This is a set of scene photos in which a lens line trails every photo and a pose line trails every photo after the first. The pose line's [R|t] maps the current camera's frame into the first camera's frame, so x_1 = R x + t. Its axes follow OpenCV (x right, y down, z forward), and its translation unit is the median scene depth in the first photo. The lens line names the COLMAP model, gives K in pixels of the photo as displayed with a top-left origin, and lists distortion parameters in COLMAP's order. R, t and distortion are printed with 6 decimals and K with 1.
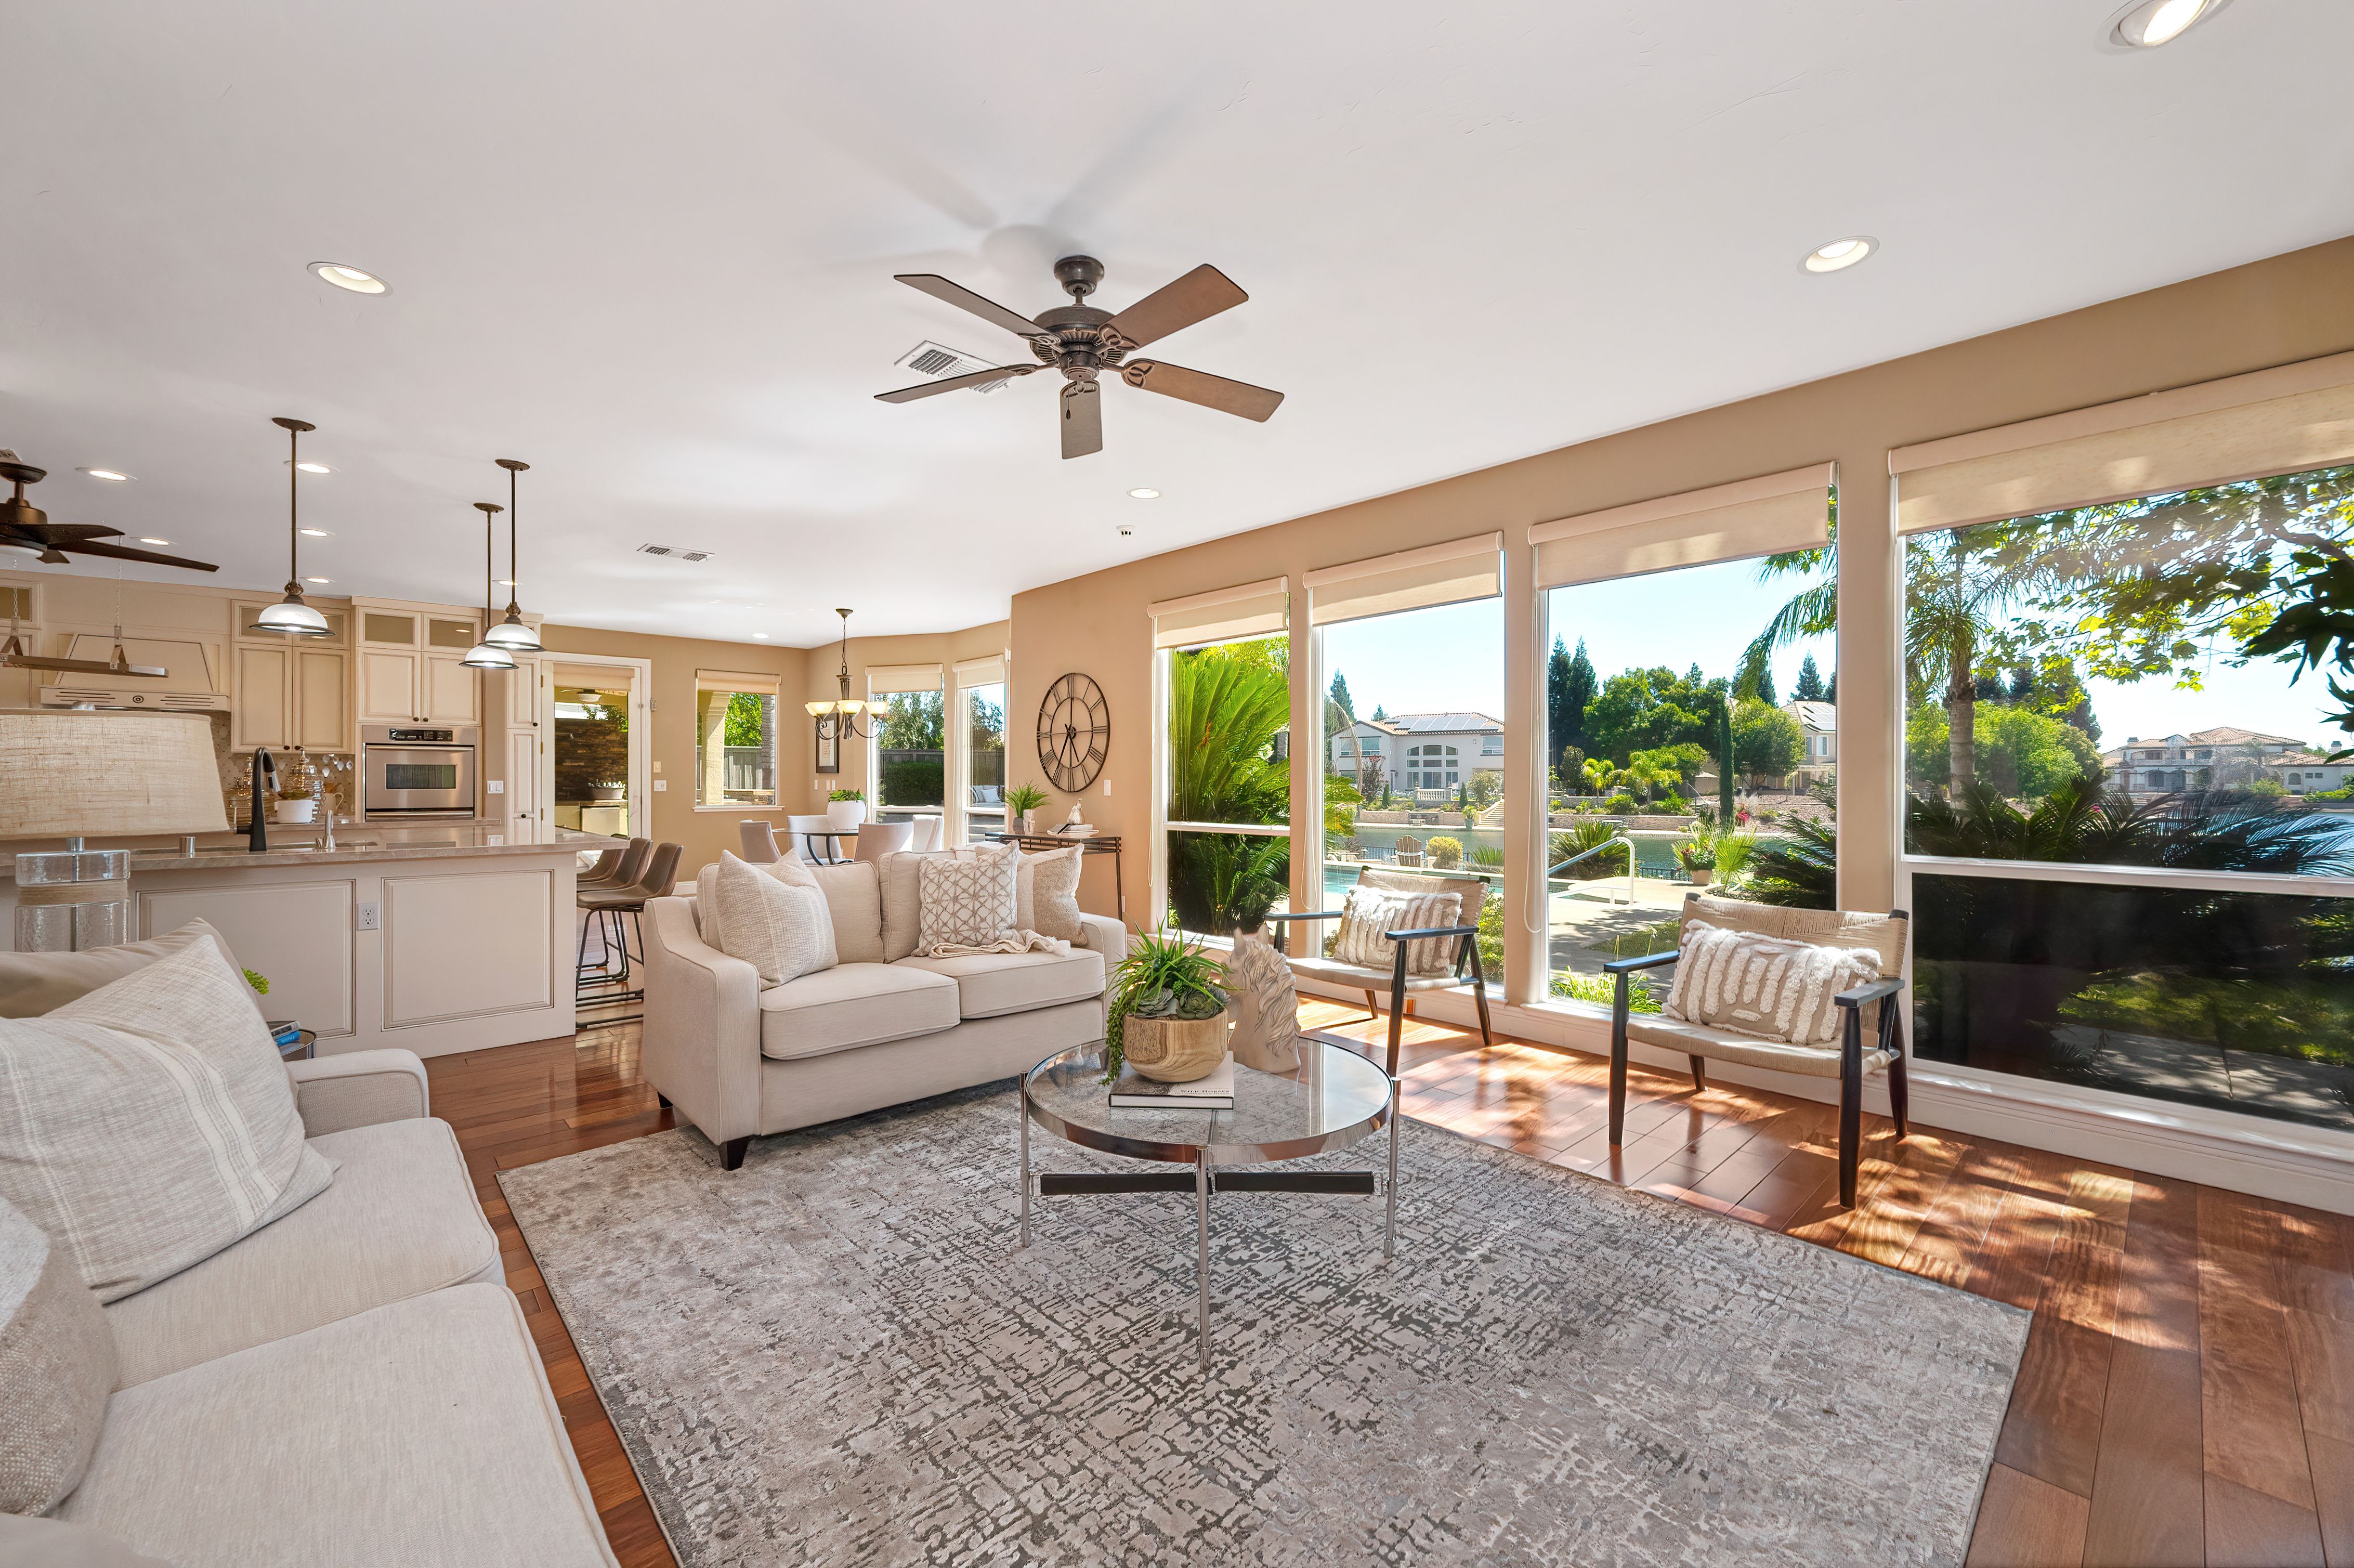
lens RADIAL K [[926.5, 0, 1175.1], [0, 926.5, 782.5], [0, 0, 1]] dist [0.000019, -0.000166]
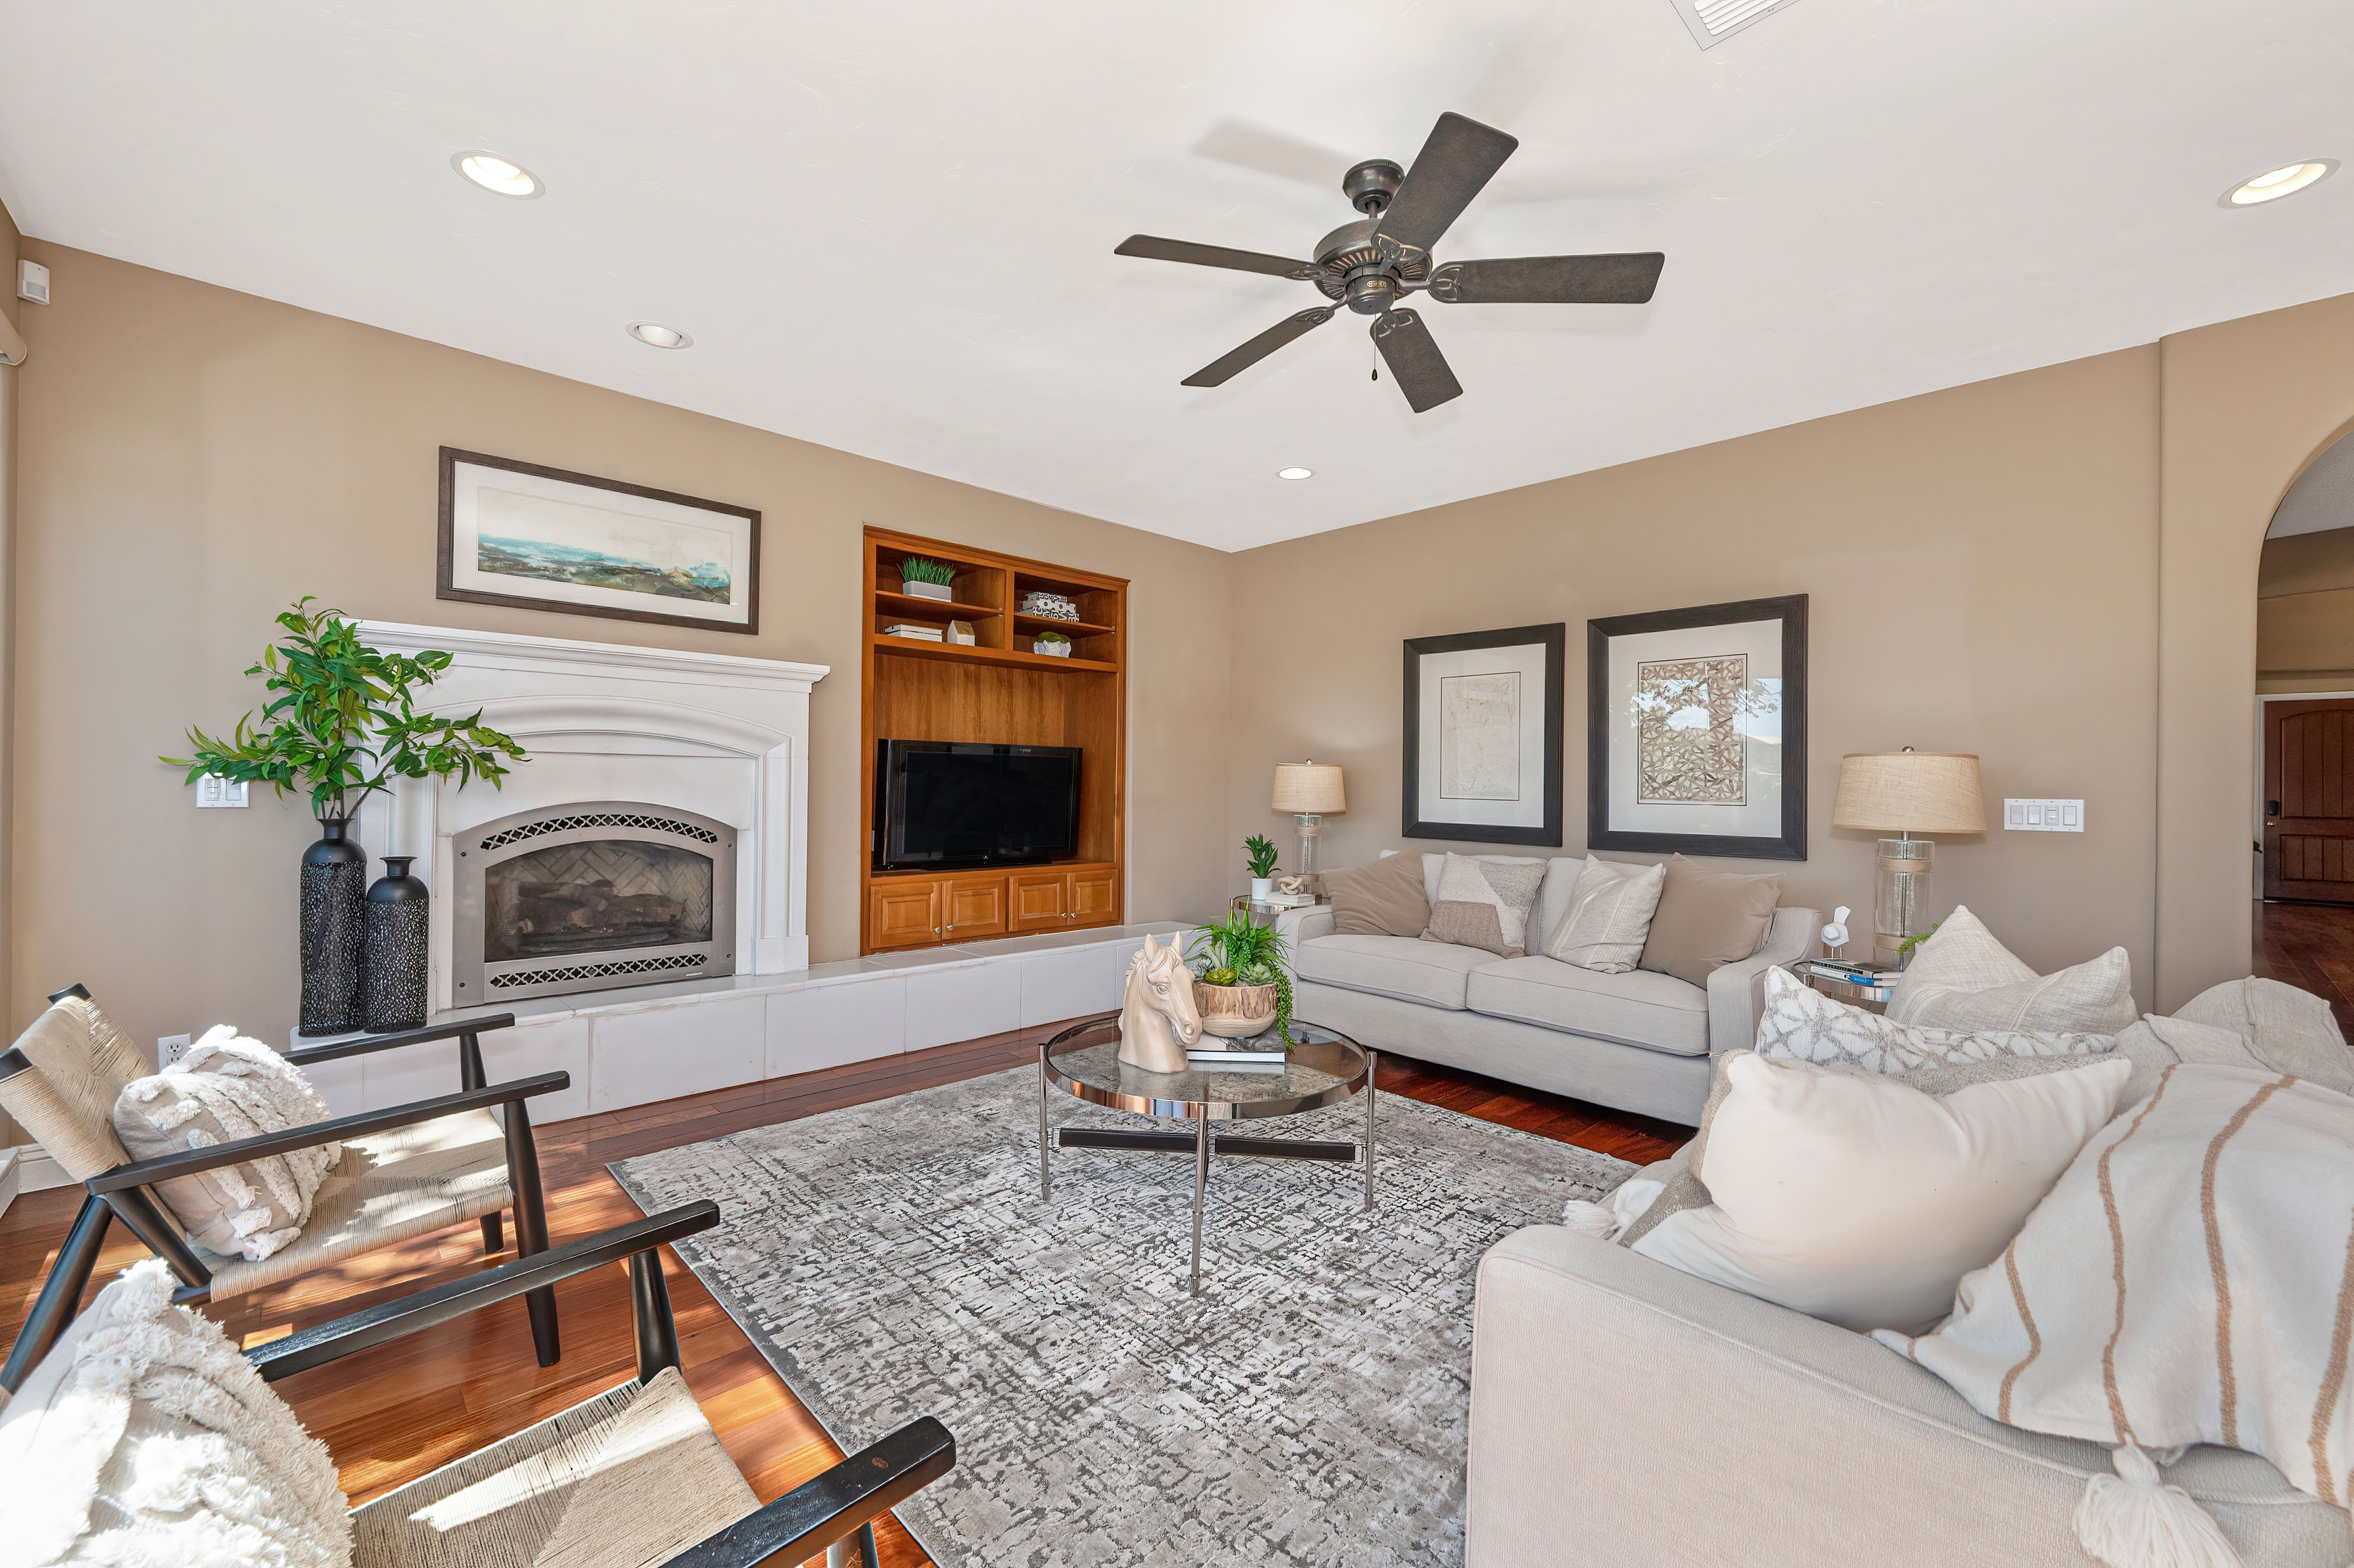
lens RADIAL K [[939.9, 0, 1177.0], [0, 939.9, 784.0], [0, 0, 1]] dist [0.000104, 0.000379]
pose [[-0.999806, -0.013499, -0.014332, 0.026908], [-0.013552, 0.999902, 0.003611, -0.002626], [0.014282, 0.003804, -0.999891, 0.629194]]
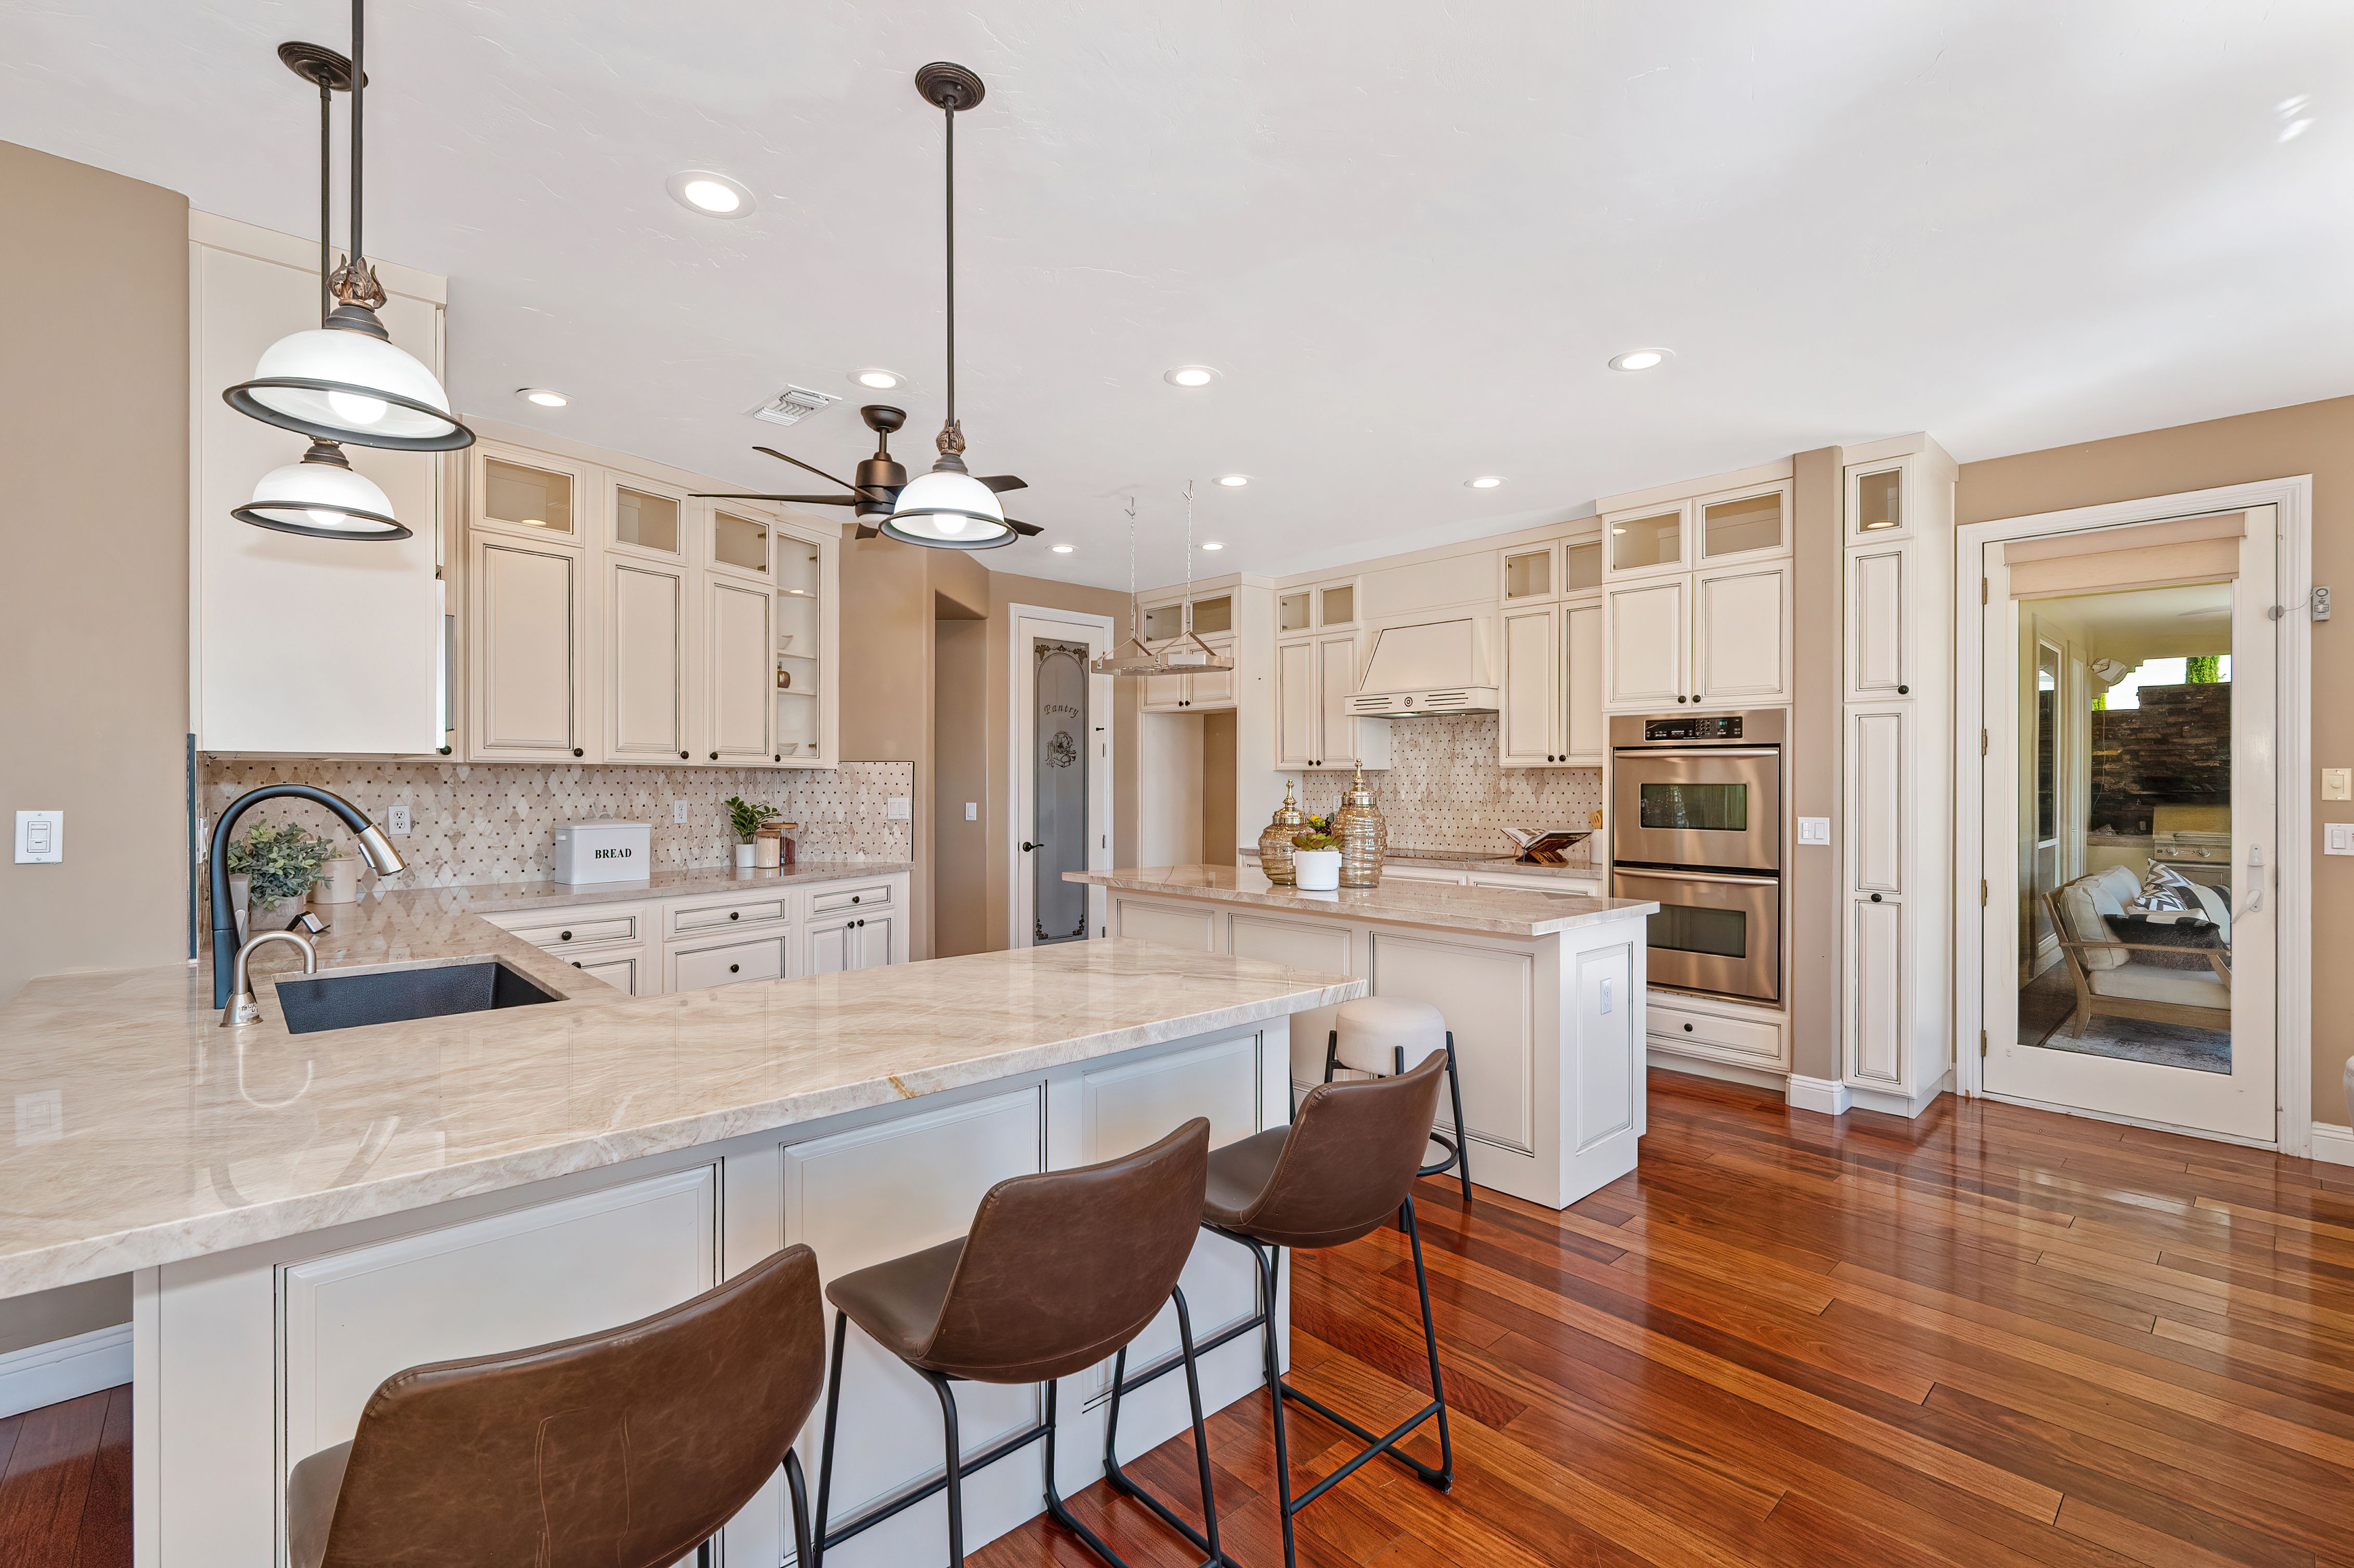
lens RADIAL K [[1028.3, 0, 1177.0], [0, 1028.3, 784.0], [0, 0, 1]] dist [0.000287, -0.000147]
pose [[0.000680, 0.003570, -0.999993, -0.217514], [-0.003102, 0.999989, 0.003568, -0.020083], [0.999995, 0.003099, 0.000691, 0.690979]]
